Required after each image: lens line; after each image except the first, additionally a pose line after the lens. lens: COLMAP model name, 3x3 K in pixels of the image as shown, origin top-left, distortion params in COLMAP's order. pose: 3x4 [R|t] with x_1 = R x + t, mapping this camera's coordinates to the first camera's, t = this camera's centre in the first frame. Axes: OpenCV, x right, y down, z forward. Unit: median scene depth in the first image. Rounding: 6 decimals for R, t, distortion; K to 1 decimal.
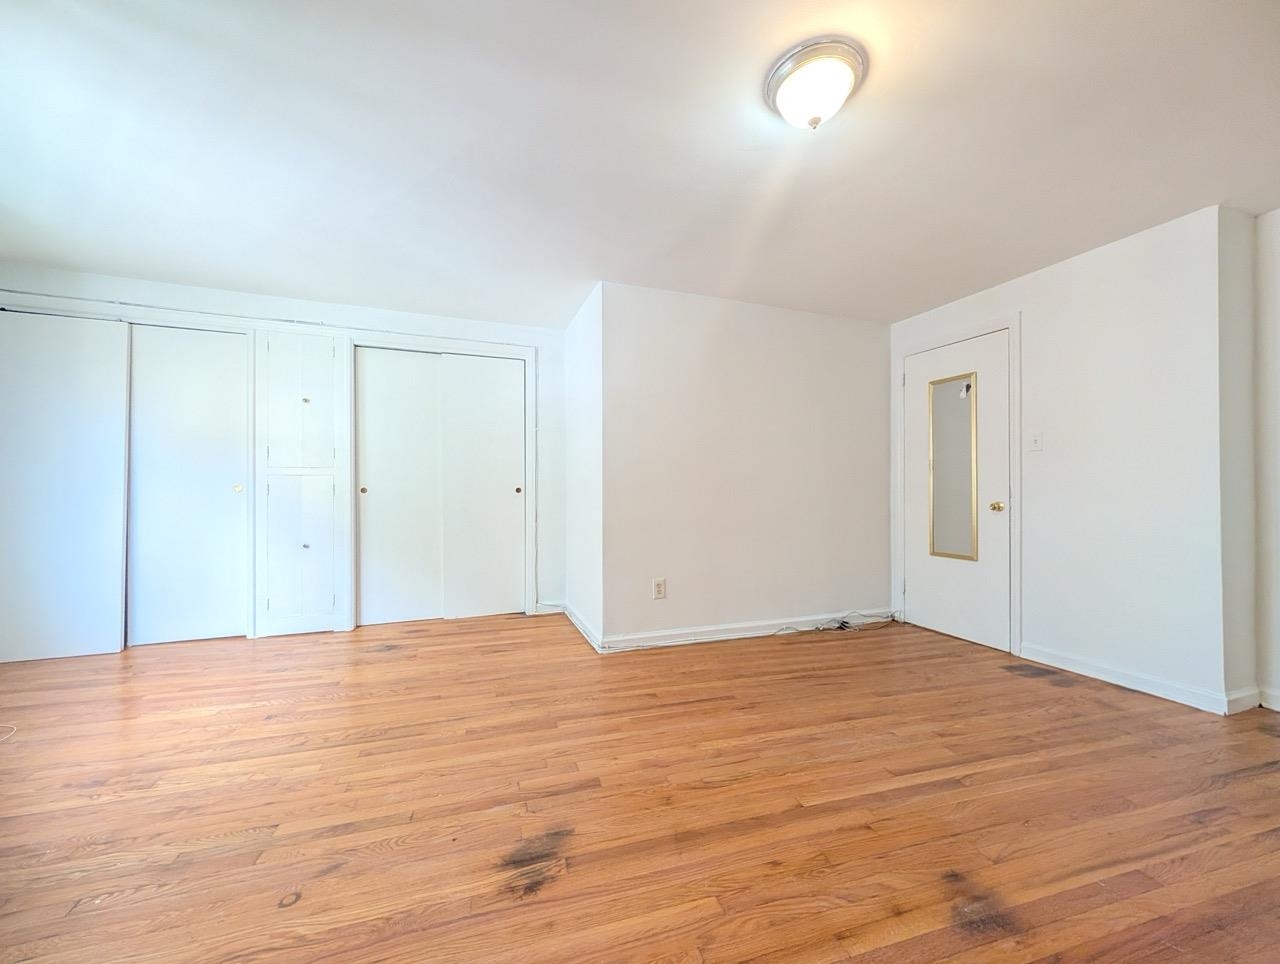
lens RADIAL K [[494.3, 0, 647.2], [0, 494.3, 484.2], [0, 0, 1]] dist [0.002353, 0.000204]
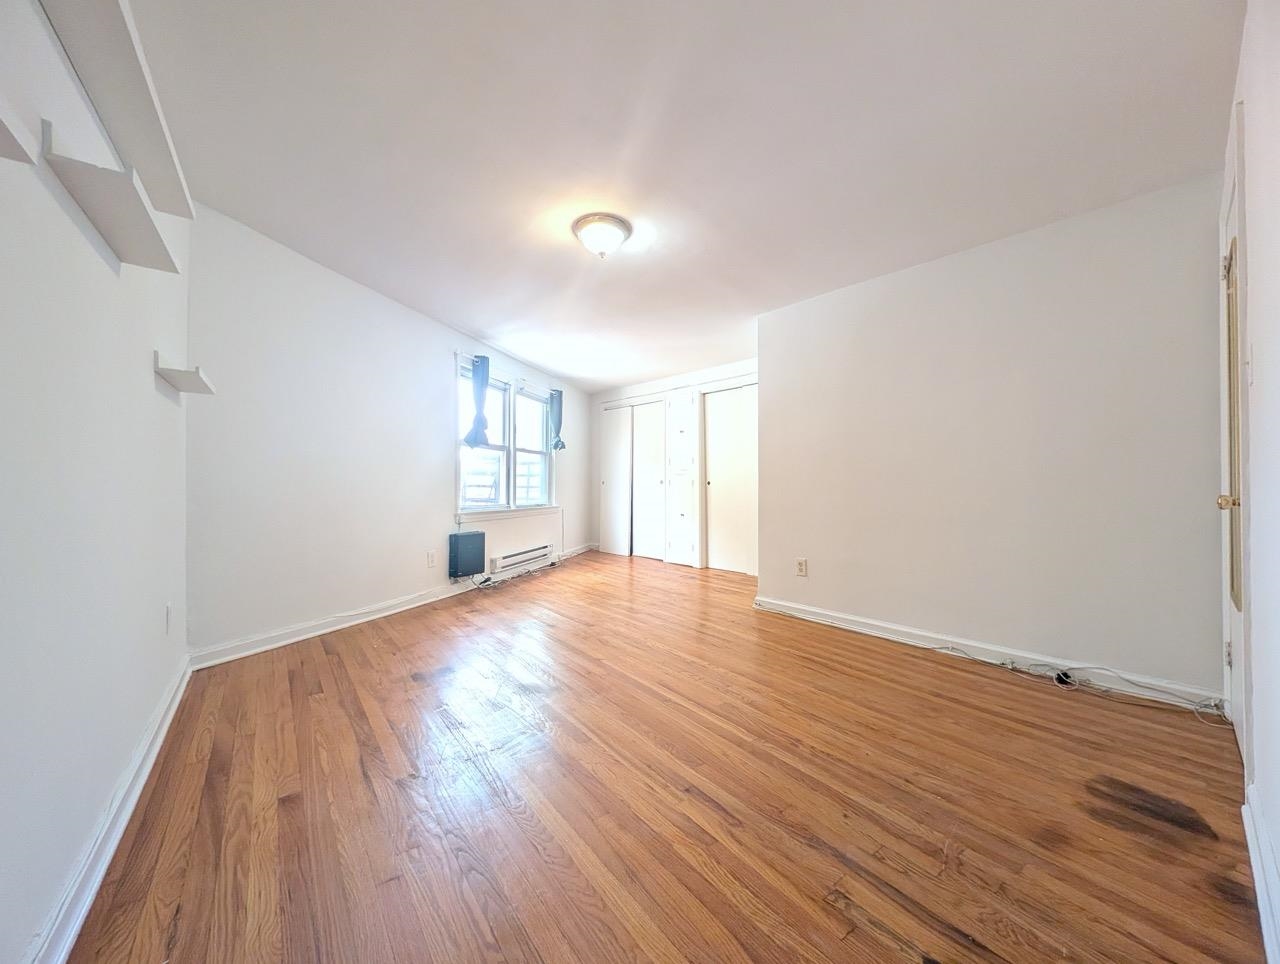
lens RADIAL K [[494.3, 0, 644.4], [0, 494.3, 483.9], [0, 0, 1]] dist [0.002353, 0.000204]
pose [[0.360190, -0.005568, -0.932862, 1.817130], [0.003359, 0.999983, -0.004672, 0.047583], [0.932873, -0.001451, 0.360203, 0.492027]]
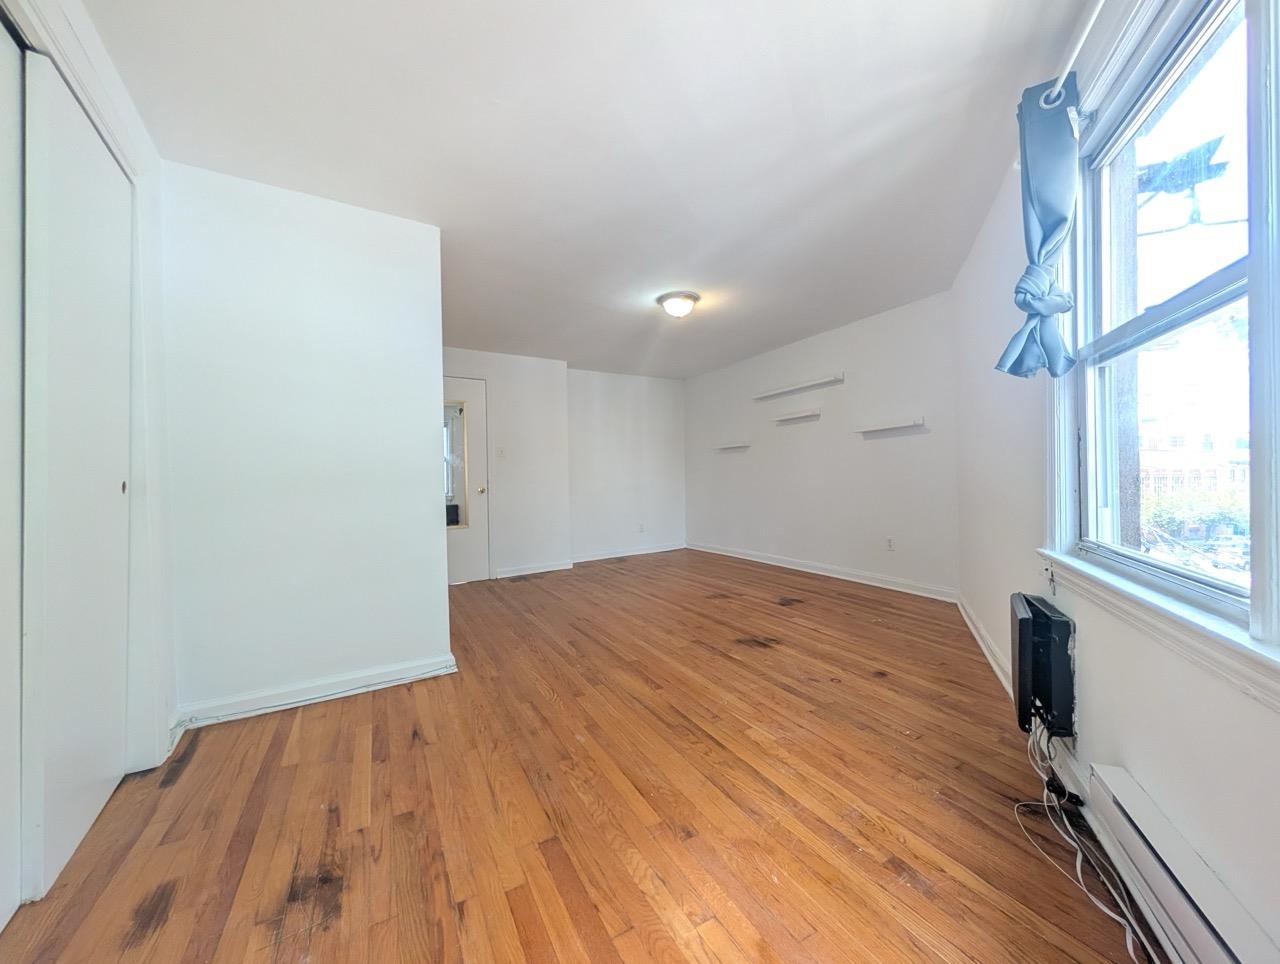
lens RADIAL K [[494.3, 0, 642.9], [0, 494.3, 476.1], [0, 0, 1]] dist [0.002353, 0.000204]
pose [[-0.208200, 0.008639, 0.978048, -1.789149], [0.012270, 0.999905, -0.006220, 0.030003], [-0.978009, 0.010706, -0.208286, 1.549145]]
